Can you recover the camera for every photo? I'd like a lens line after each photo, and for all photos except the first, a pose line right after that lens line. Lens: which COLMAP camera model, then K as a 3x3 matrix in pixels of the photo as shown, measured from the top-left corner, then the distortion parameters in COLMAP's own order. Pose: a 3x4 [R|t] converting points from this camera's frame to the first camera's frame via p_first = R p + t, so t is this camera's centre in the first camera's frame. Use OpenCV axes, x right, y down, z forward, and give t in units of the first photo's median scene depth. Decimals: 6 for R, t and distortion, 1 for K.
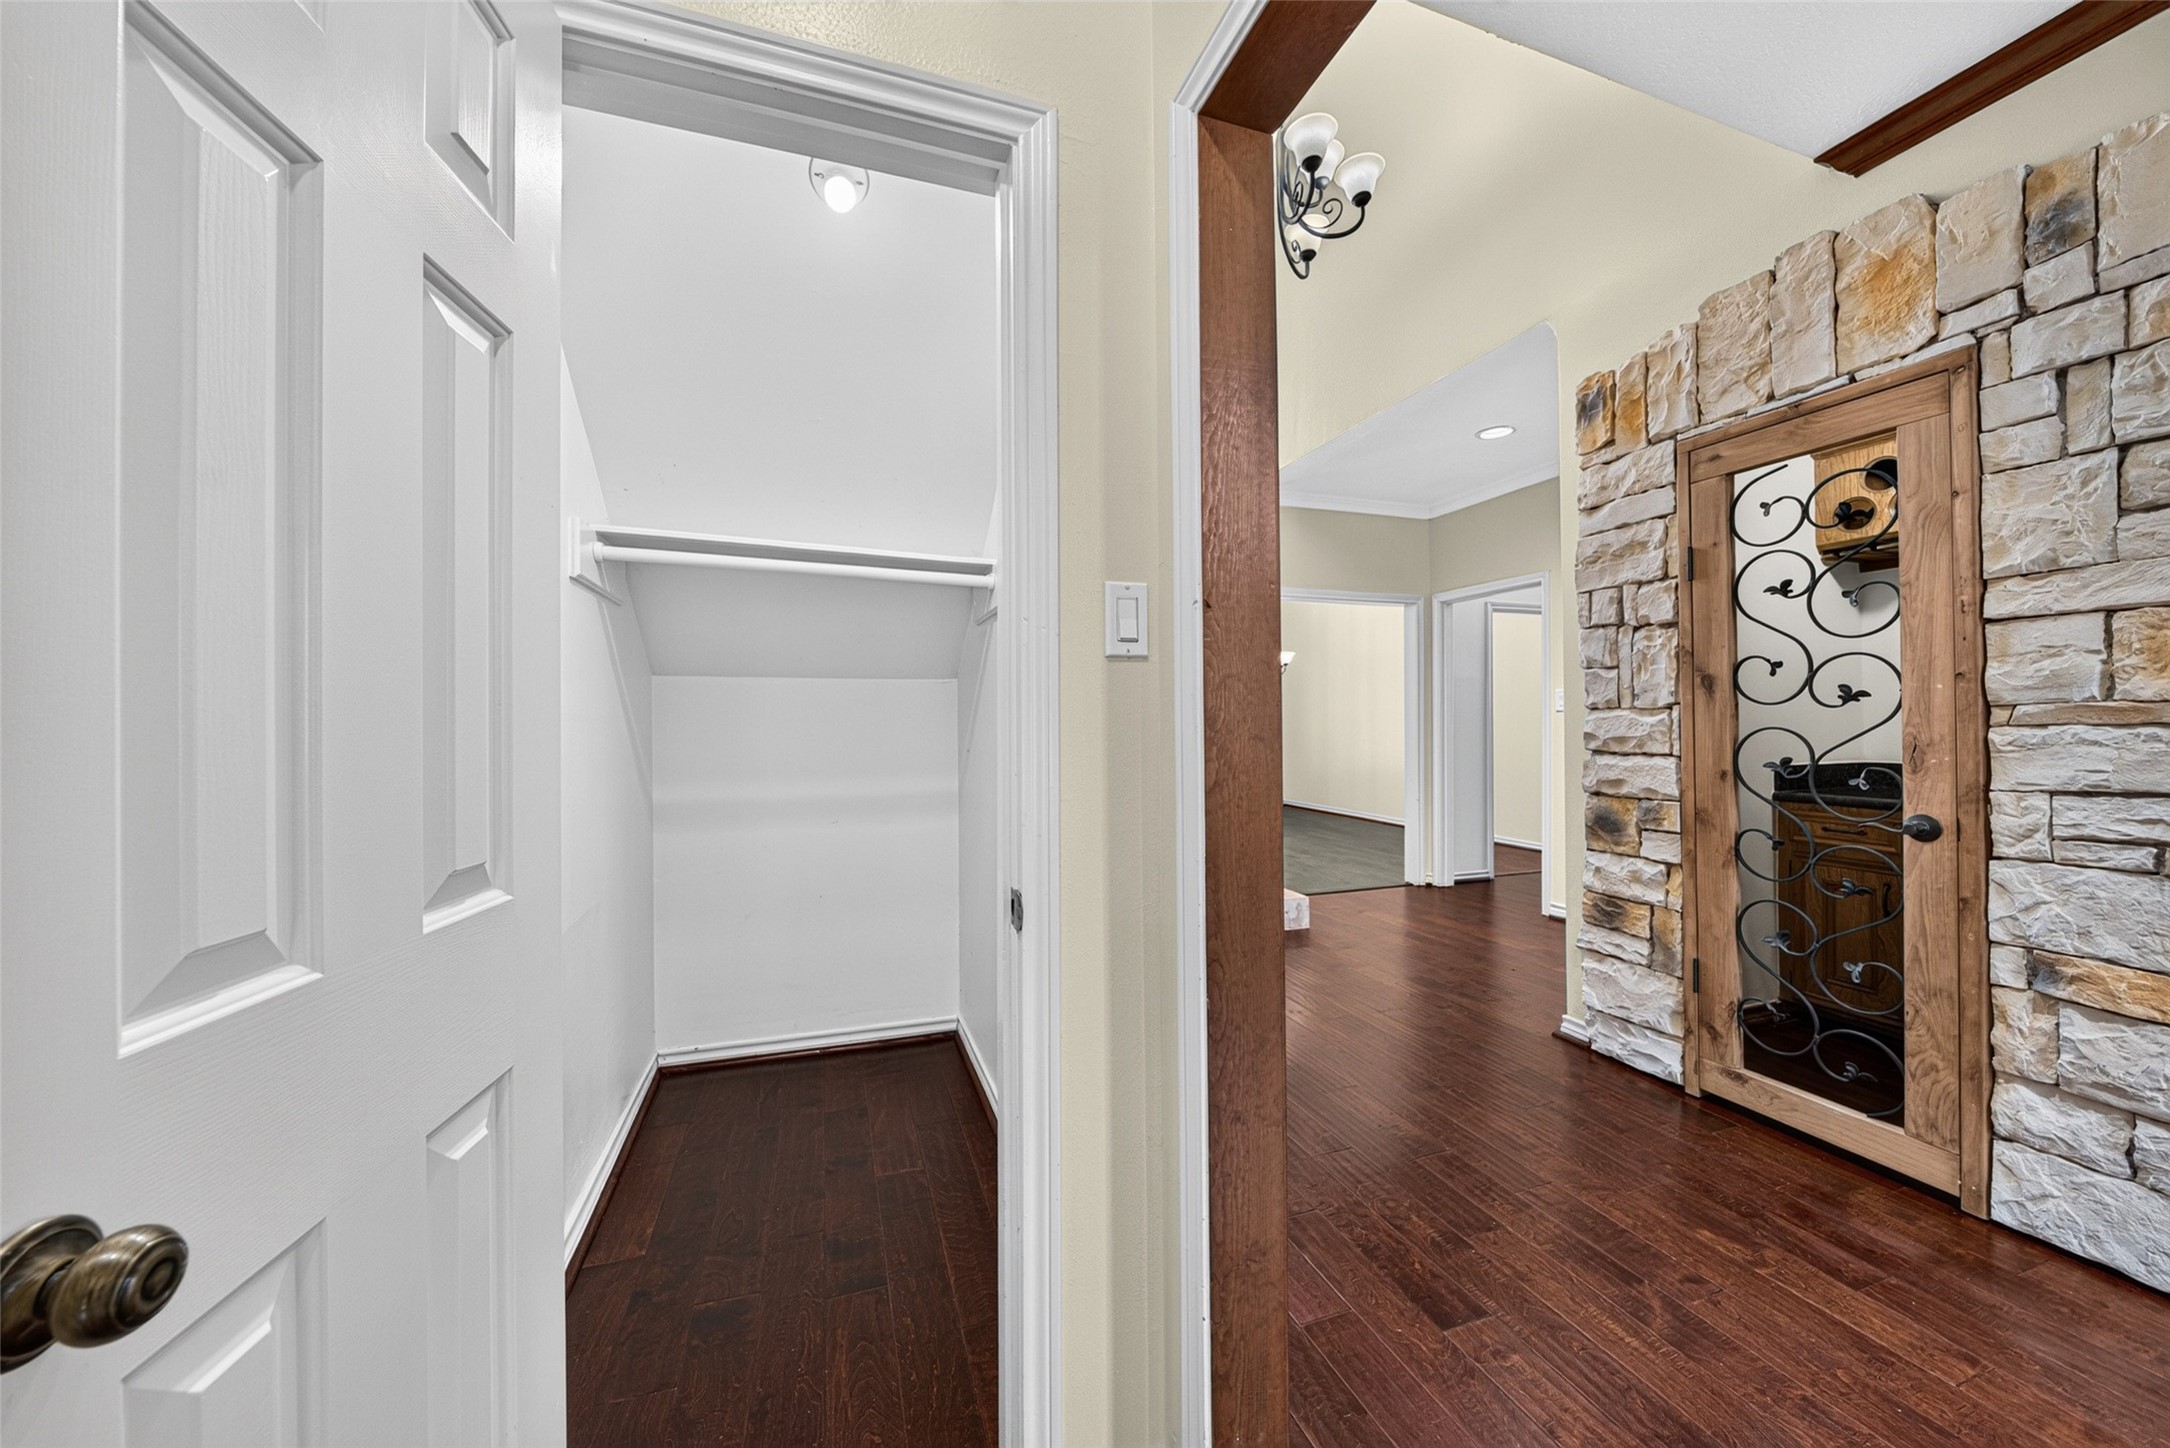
lens RADIAL K [[754.8, 0, 1092.7], [0, 754.8, 719.4], [0, 0, 1]] dist [-0.006896, 0.000791]
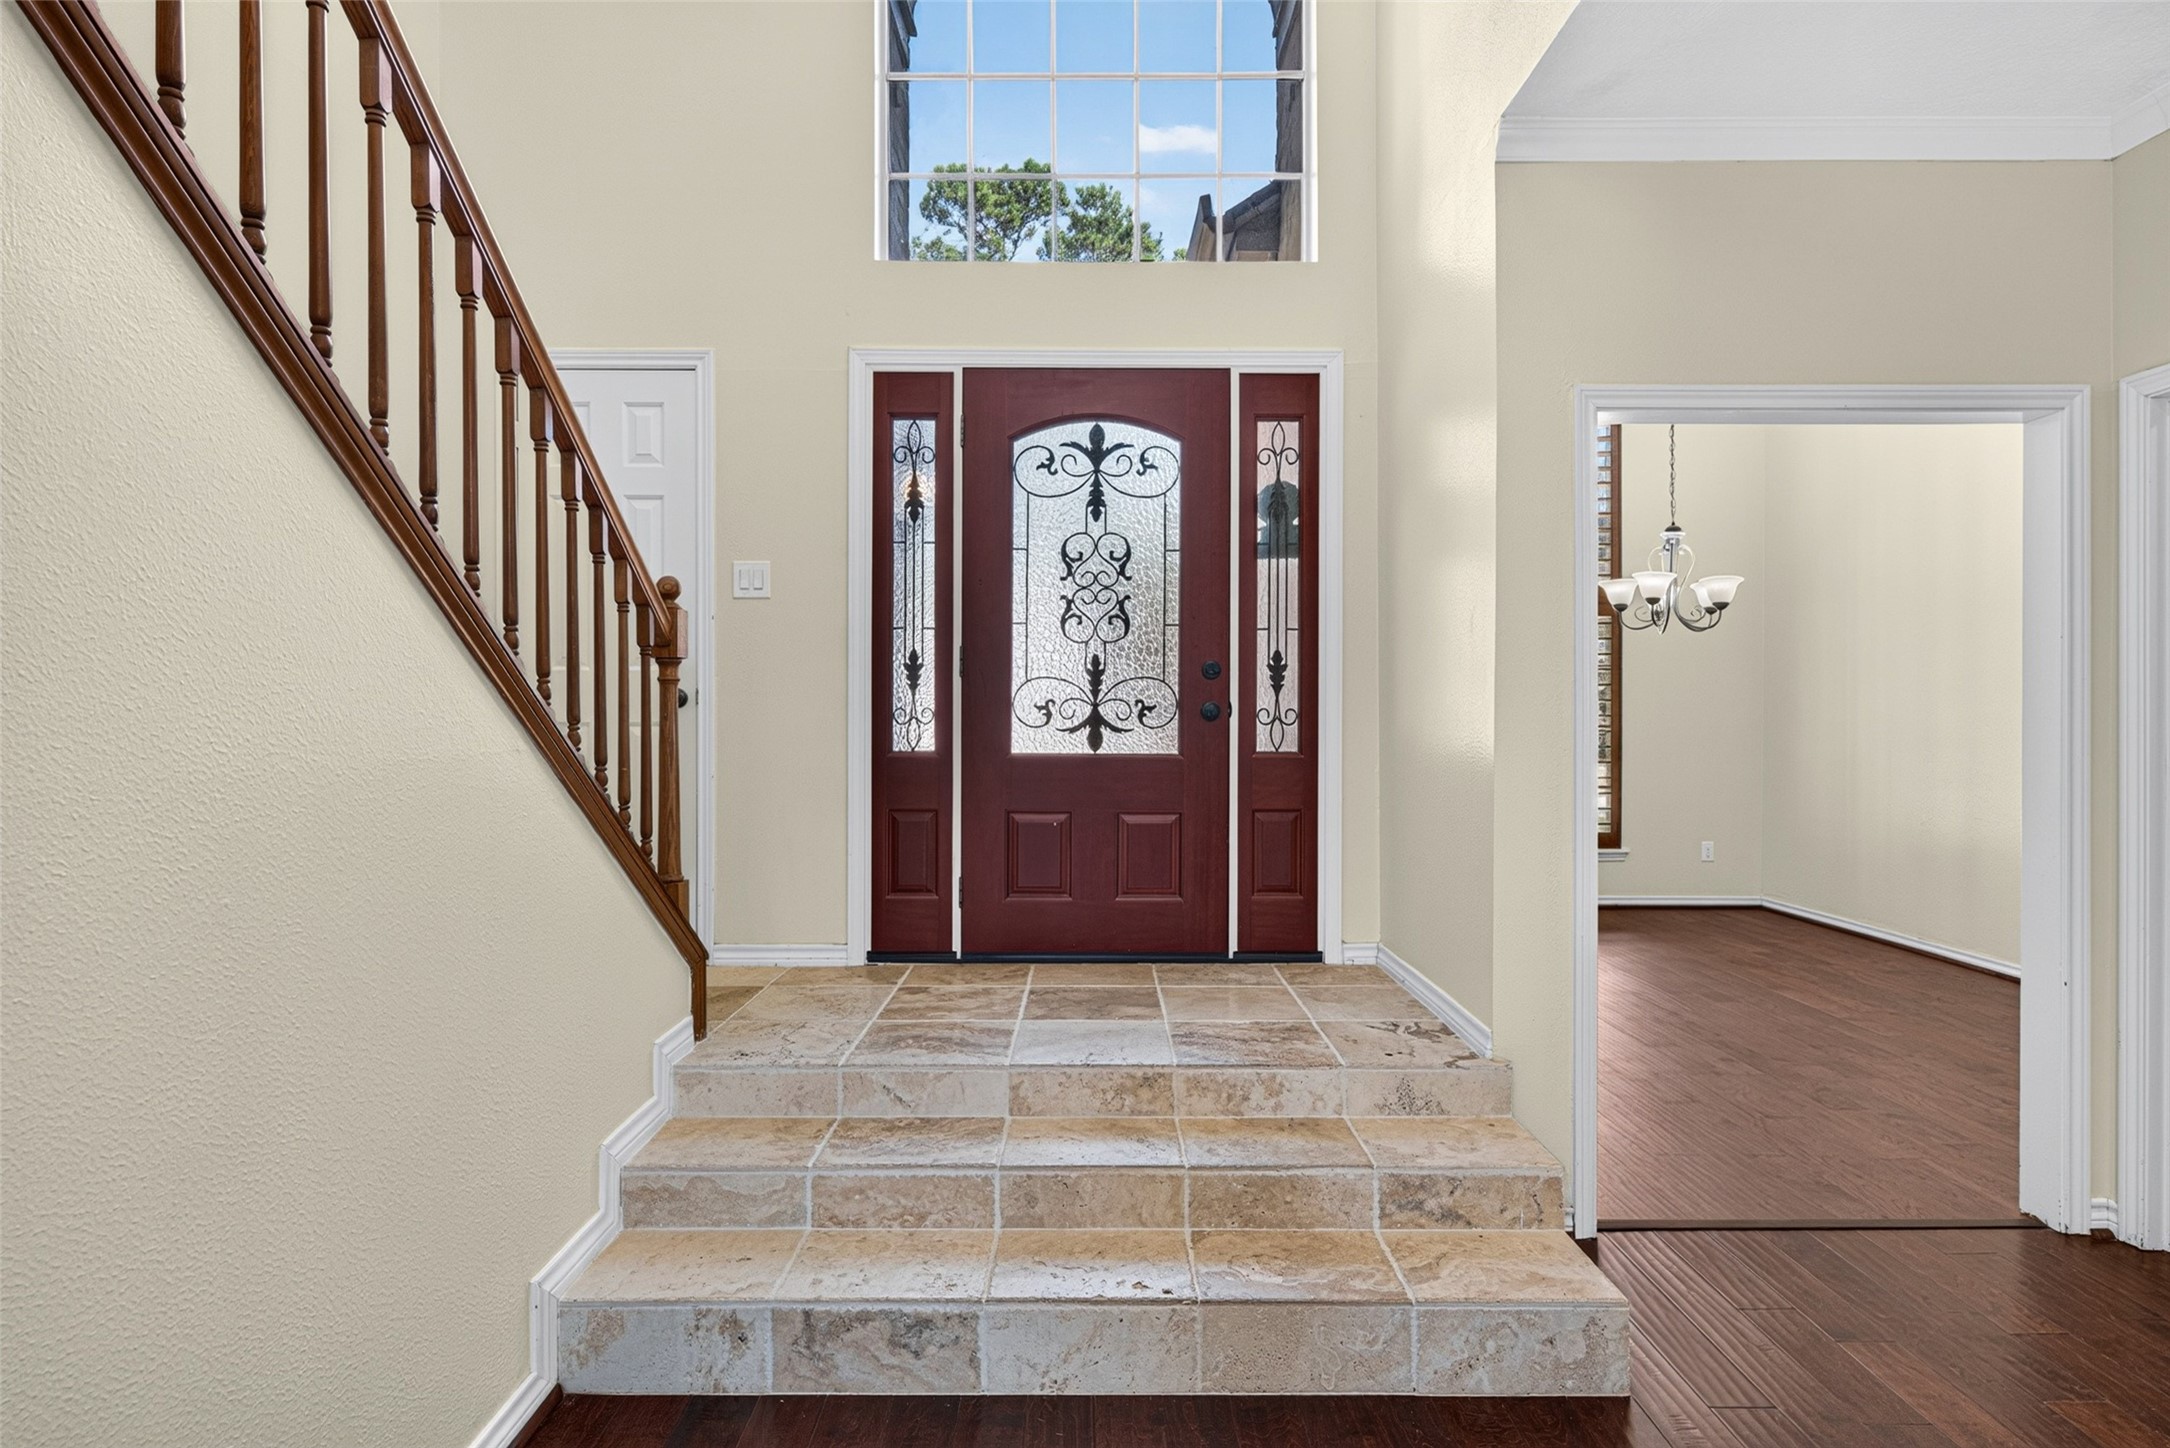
lens RADIAL K [[1142.3, 0, 1091.1], [0, 1142.3, 713.9], [0, 0, 1]] dist [0.000194, -0.004528]
pose [[0.946524, 0.008387, -0.322526, 0.501306], [-0.007282, 0.999963, 0.004633, -0.039869], [0.322552, -0.002037, 0.946549, 1.035090]]
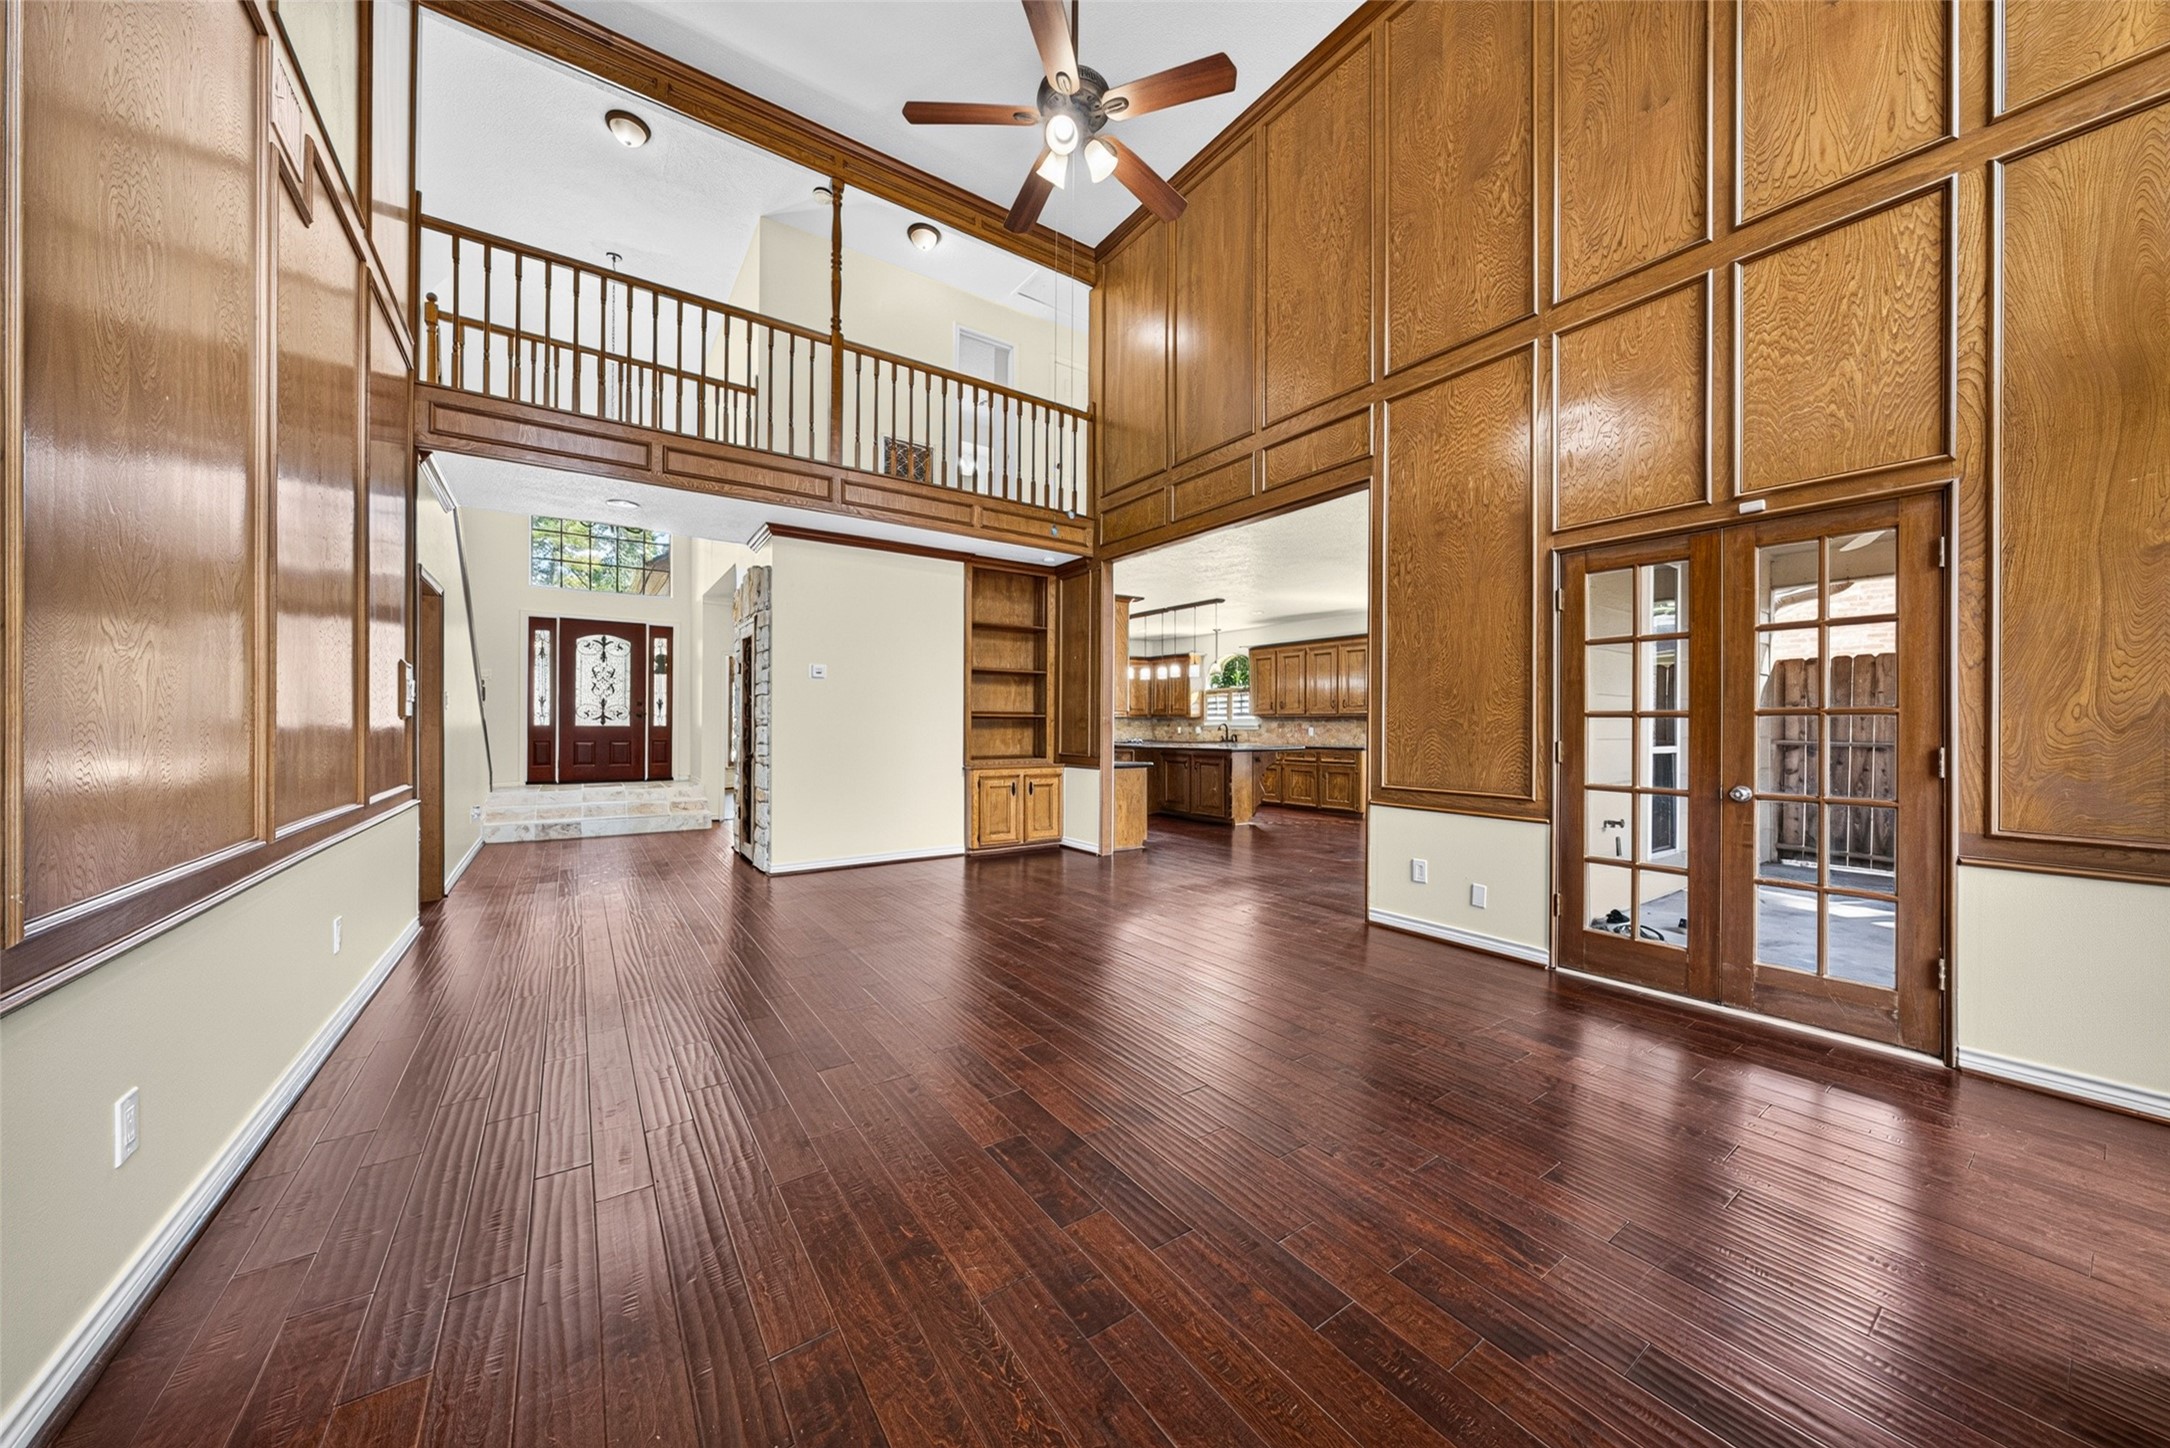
lens RADIAL K [[754.8, 0, 1076.9], [0, 754.8, 732.6], [0, 0, 1]] dist [-0.006896, 0.000791]
pose [[0.967614, 0.016379, 0.251901, 1.630482], [-0.018473, 0.999812, 0.005949, -0.000669], [-0.251756, -0.010410, 0.967735, -2.642941]]
